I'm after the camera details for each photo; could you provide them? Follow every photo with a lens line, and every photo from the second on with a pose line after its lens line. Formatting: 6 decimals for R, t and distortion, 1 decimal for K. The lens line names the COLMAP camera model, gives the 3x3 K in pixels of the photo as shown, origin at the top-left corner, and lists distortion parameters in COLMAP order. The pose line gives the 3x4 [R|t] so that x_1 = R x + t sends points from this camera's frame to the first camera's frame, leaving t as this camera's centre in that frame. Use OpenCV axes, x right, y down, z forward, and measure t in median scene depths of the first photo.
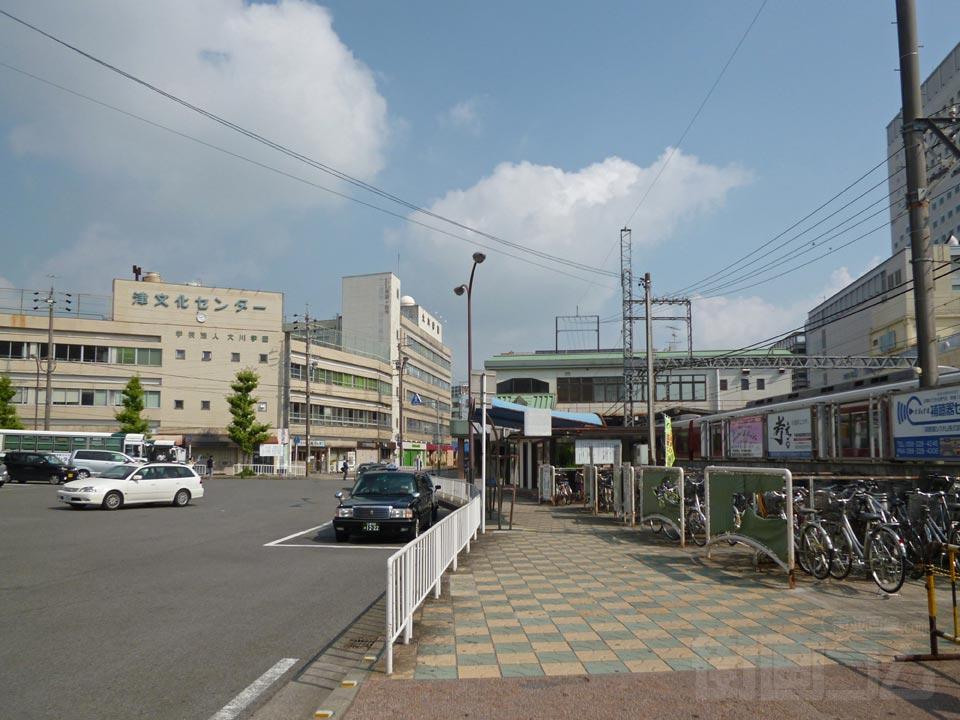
lens RADIAL K [[745.8, 0, 480.7], [0, 745.8, 399.1], [0, 0, 1]] dist [-0.024336, 0.013461]
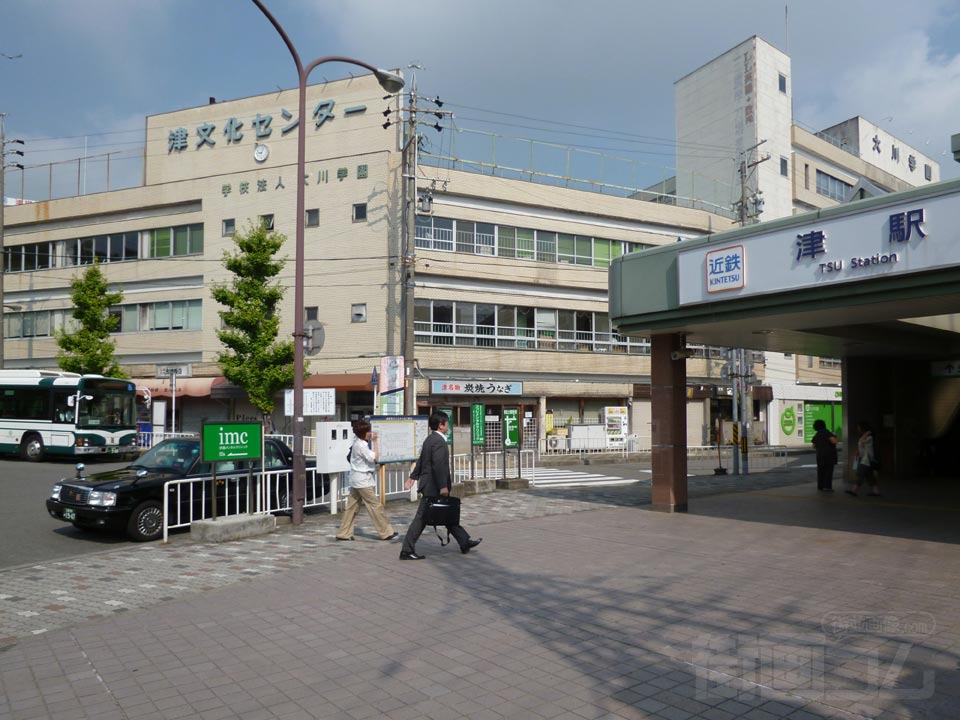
lens RADIAL K [[719.3, 0, 485.1], [0, 719.3, 394.3], [0, 0, 1]] dist [-0.033595, 0.011433]
pose [[0.736771, -0.023003, -0.675751, 0.074861], [0.052155, 0.998377, 0.022878, 0.055302], [0.674128, -0.052100, 0.736775, 0.700528]]
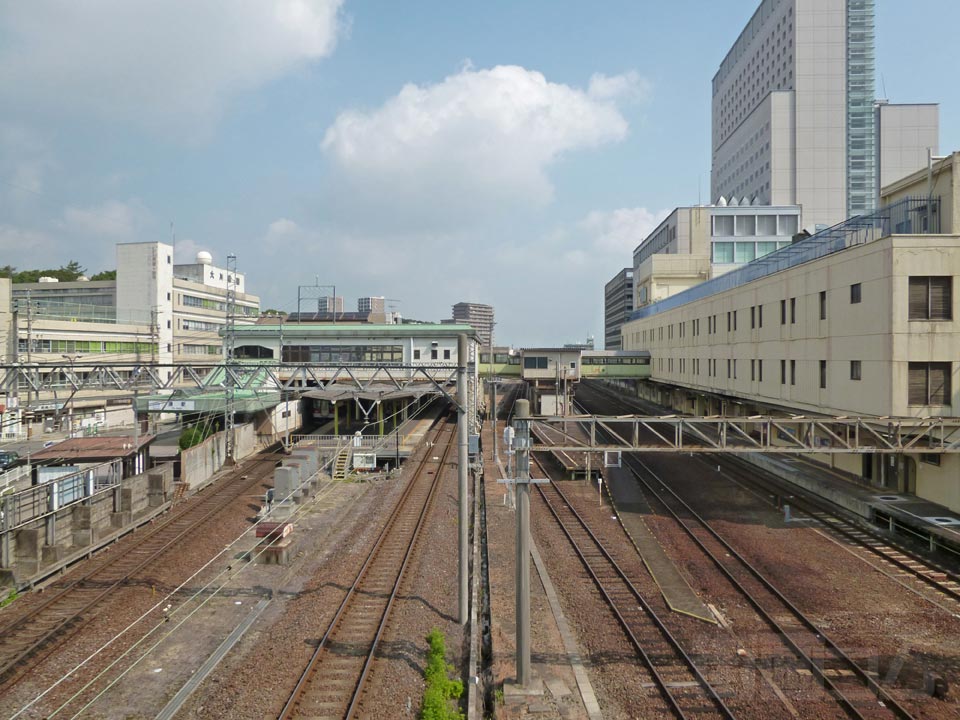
lens RADIAL K [[719.3, 0, 499.5], [0, 719.3, 362.0], [0, 0, 1]] dist [-0.033595, 0.011433]
pose [[0.995891, 0.001815, 0.090541, 0.384515], [-0.009795, 0.996093, 0.087768, -0.117762], [-0.090028, -0.088294, 0.992018, -0.154586]]
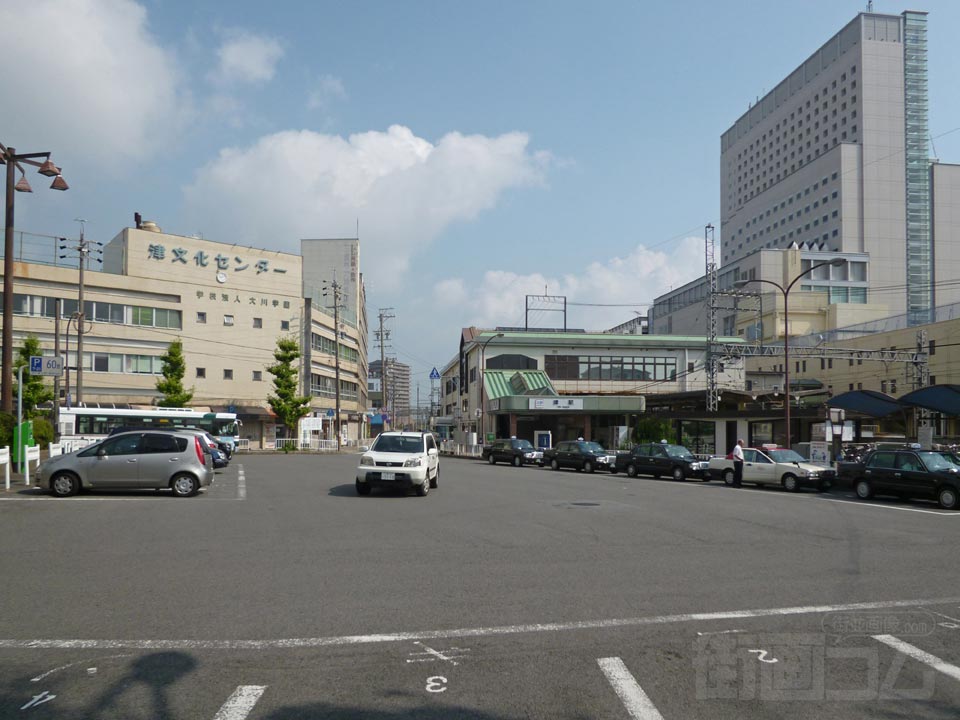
lens RADIAL K [[745.8, 0, 486.1], [0, 745.8, 413.7], [0, 0, 1]] dist [-0.024336, 0.013461]
pose [[0.954410, 0.010817, 0.298302, -0.324676], [-0.028661, 0.998047, 0.055509, -0.002979], [-0.297118, -0.061528, 0.952856, 0.026929]]
